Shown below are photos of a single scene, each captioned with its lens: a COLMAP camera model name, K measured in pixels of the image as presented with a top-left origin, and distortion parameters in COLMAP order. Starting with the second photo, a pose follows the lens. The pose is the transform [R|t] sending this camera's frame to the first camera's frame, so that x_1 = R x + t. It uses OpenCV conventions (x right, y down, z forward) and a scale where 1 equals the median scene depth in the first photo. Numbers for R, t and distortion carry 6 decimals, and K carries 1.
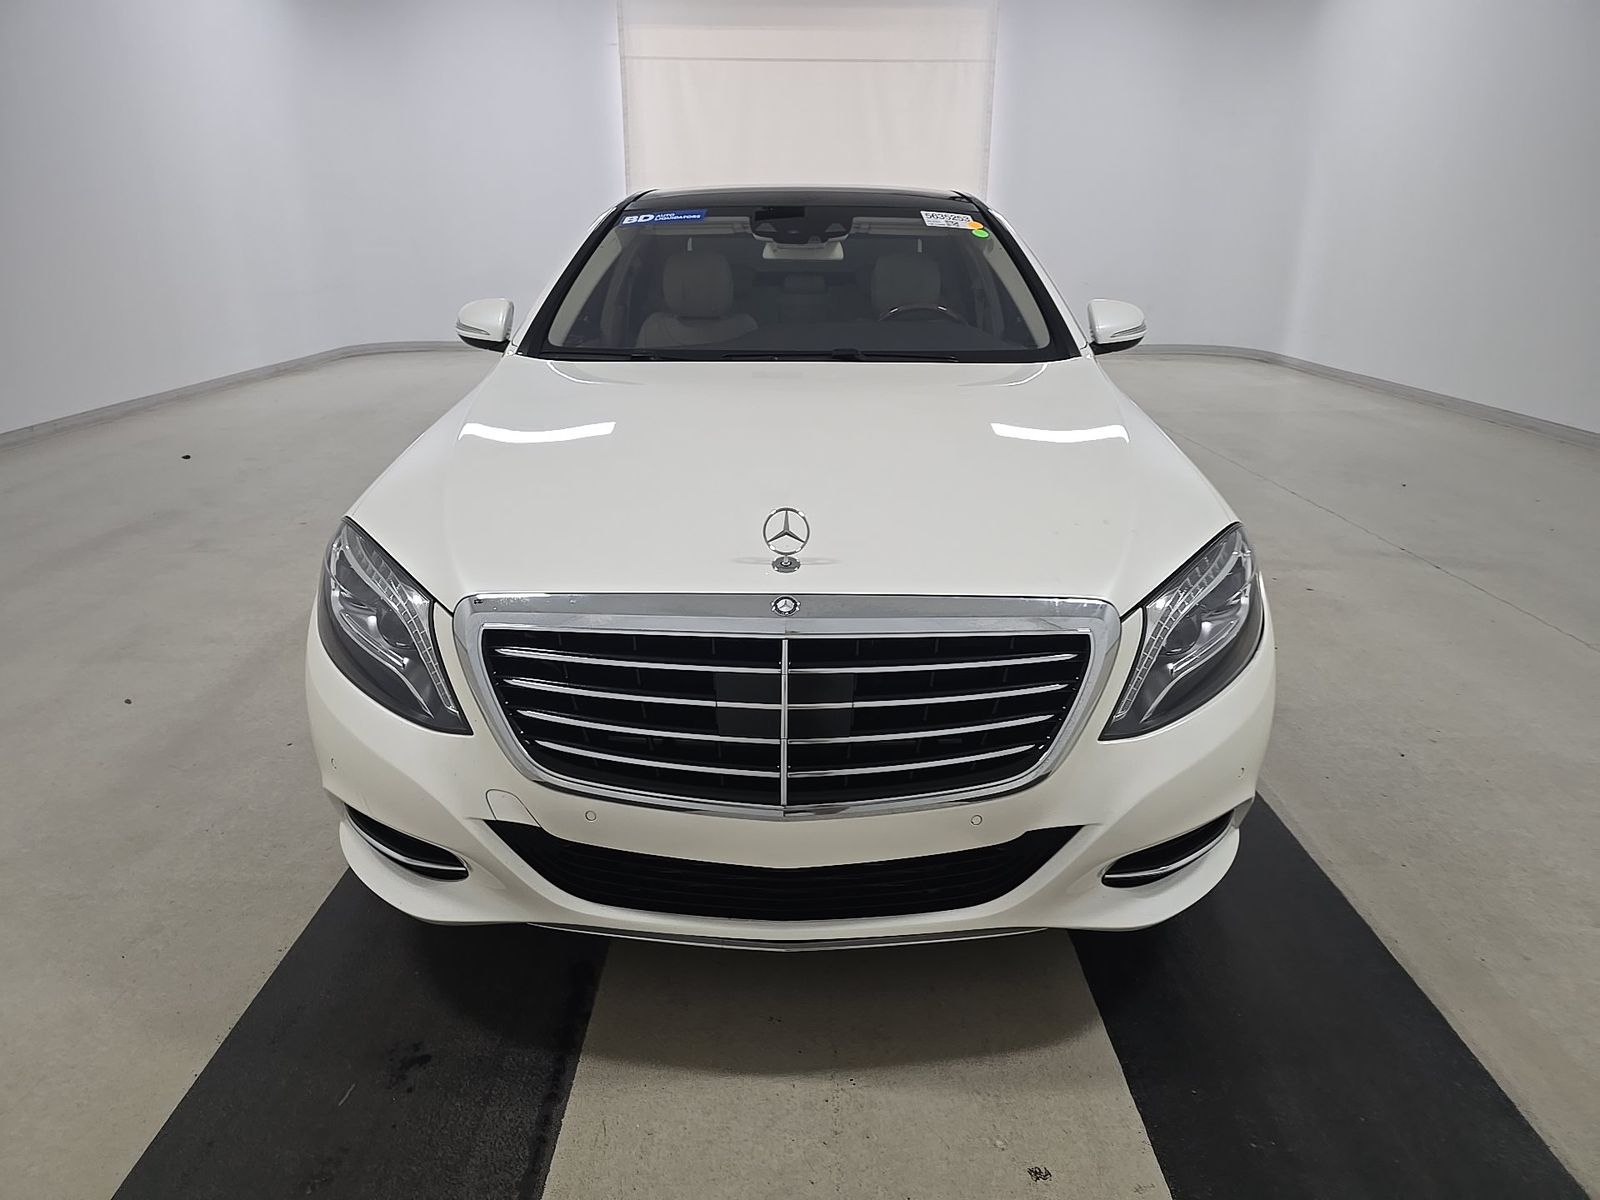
lens RADIAL K [[1075.1, 0, 804.3], [0, 1075.1, 621.1], [0, 0, 1]] dist [0.048371, -0.038910]
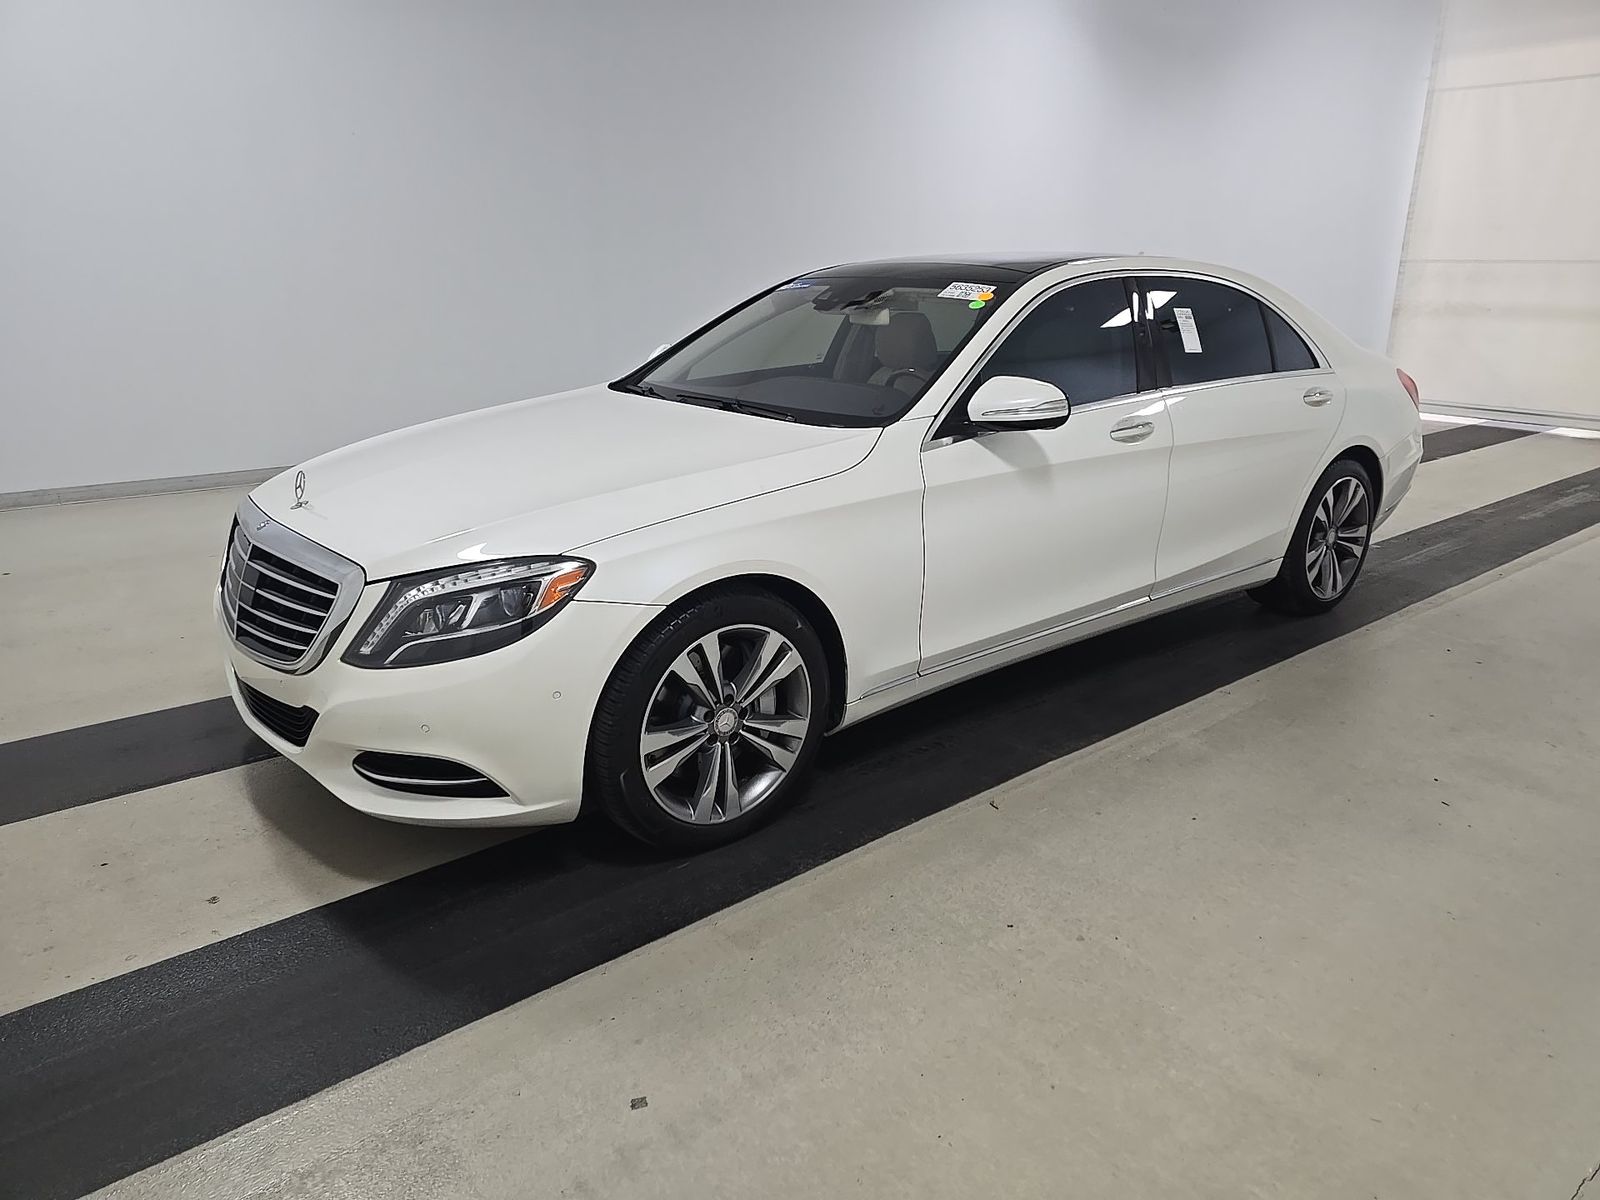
lens RADIAL K [[1075.1, 0, 804.3], [0, 1075.1, 621.1], [0, 0, 1]] dist [0.048371, -0.038910]
pose [[0.628535, 0.240001, -0.739827, 0.898139], [-0.265335, 0.960304, 0.086103, -0.119649], [0.731123, 0.142183, 0.667265, 0.253486]]
